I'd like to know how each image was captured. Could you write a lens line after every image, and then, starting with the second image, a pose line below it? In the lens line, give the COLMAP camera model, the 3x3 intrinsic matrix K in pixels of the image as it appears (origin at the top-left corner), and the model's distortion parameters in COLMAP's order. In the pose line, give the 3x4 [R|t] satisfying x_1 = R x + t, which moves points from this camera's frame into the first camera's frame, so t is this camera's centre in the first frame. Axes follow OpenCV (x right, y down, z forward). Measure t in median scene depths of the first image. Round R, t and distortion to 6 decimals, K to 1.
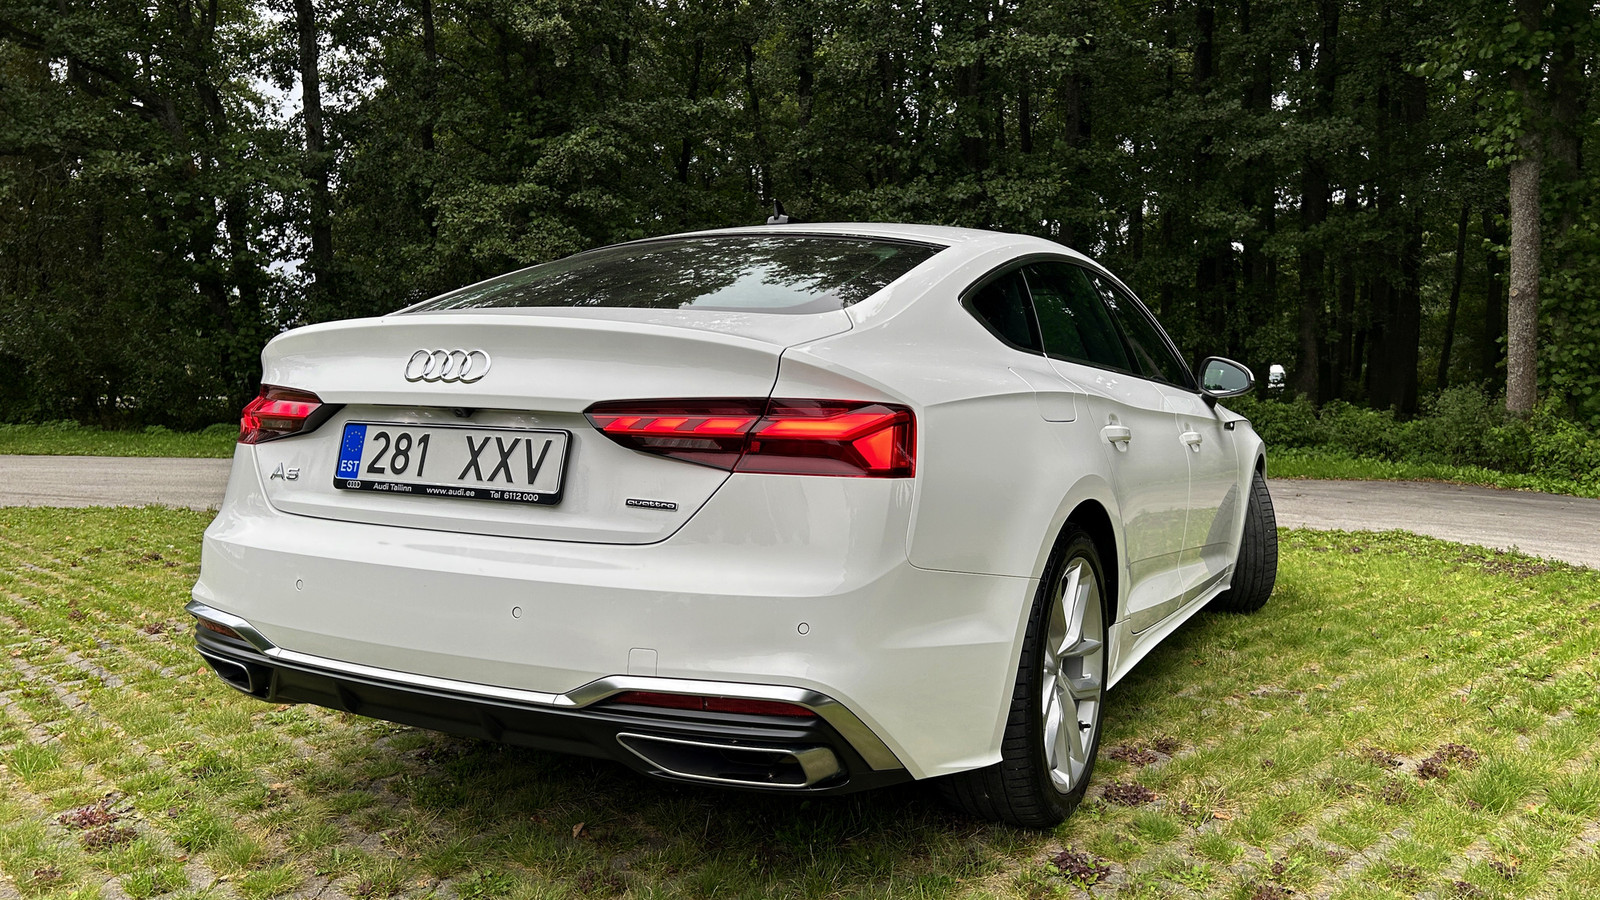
lens RADIAL K [[1209.2, 0, 801.4], [0, 1209.2, 457.8], [0, 0, 1]] dist [0.048446, -0.040465]
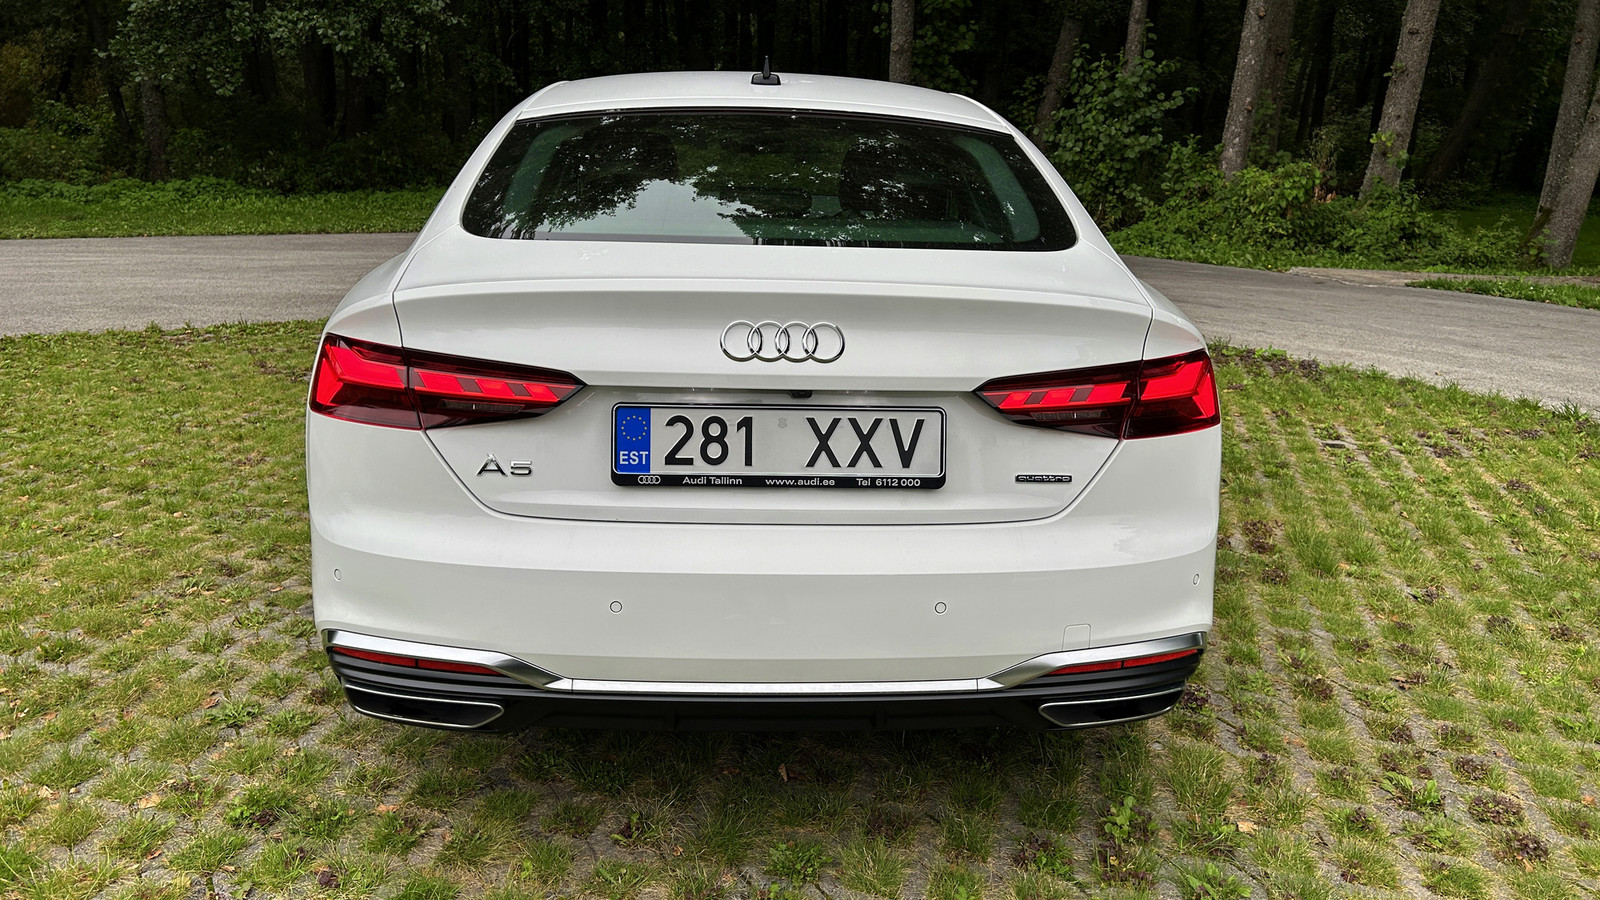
lens RADIAL K [[1209.2, 0, 812.2], [0, 1209.2, 448.7], [0, 0, 1]] dist [0.048446, -0.040465]
pose [[0.857122, -0.128573, 0.498809, -0.728328], [0.016880, 0.974839, 0.222269, -0.195704], [-0.514837, -0.182091, 0.837727, 0.251306]]
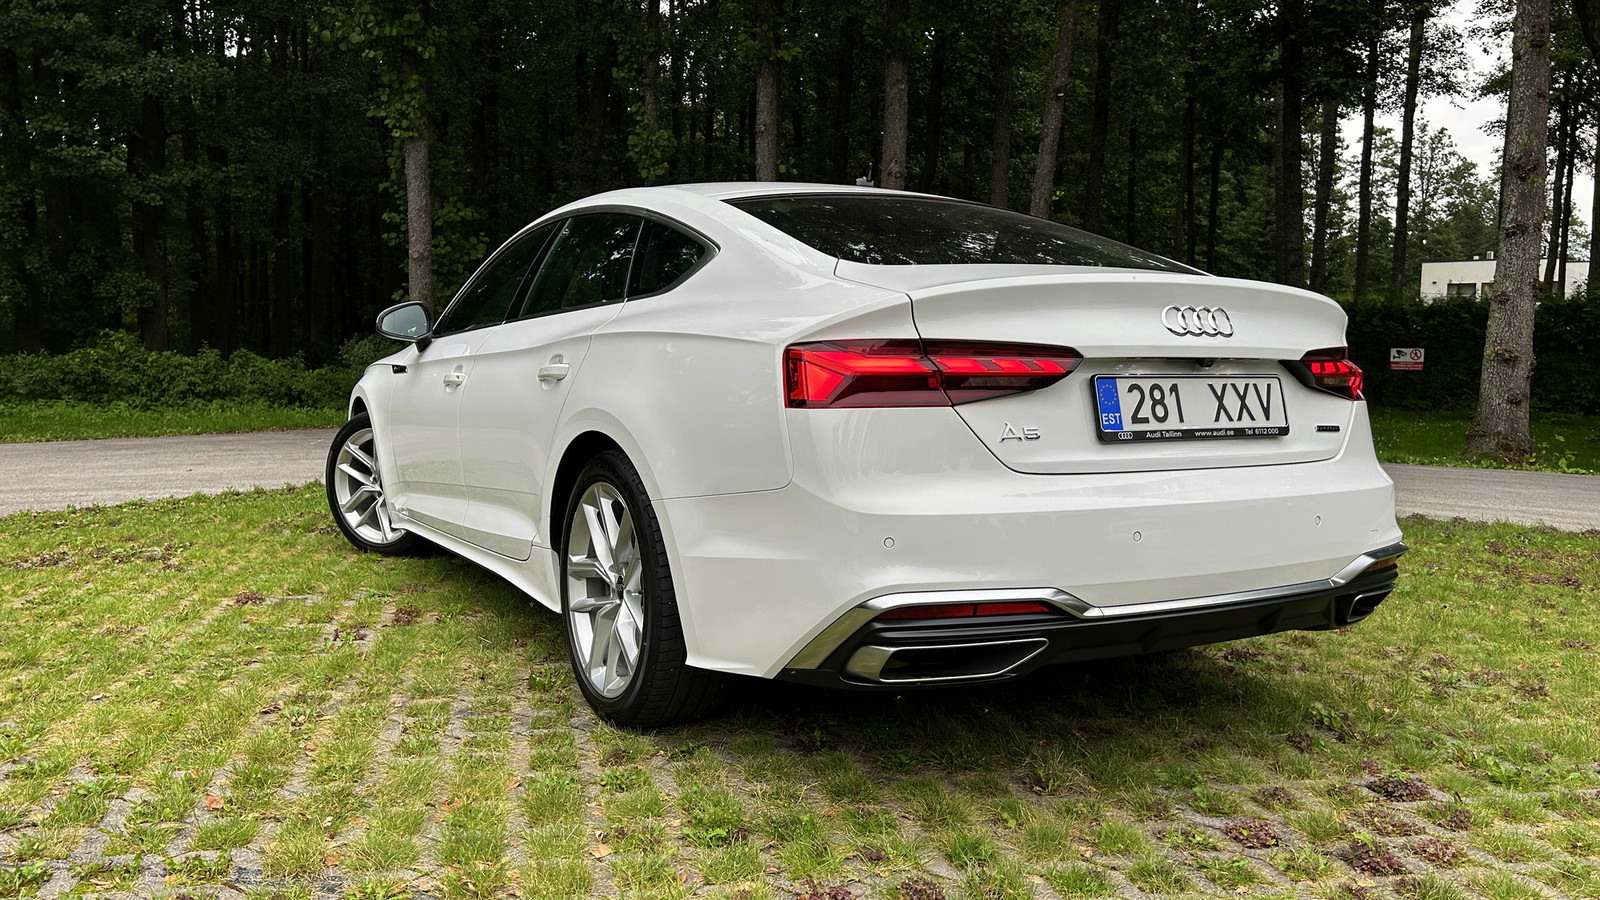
lens RADIAL K [[1209.2, 0, 792.9], [0, 1209.2, 461.8], [0, 0, 1]] dist [0.048446, -0.040465]
pose [[0.546273, -0.086967, 0.833080, -1.458832], [0.050646, 0.996205, 0.070786, -0.045727], [-0.836074, 0.003524, 0.548605, 0.710038]]
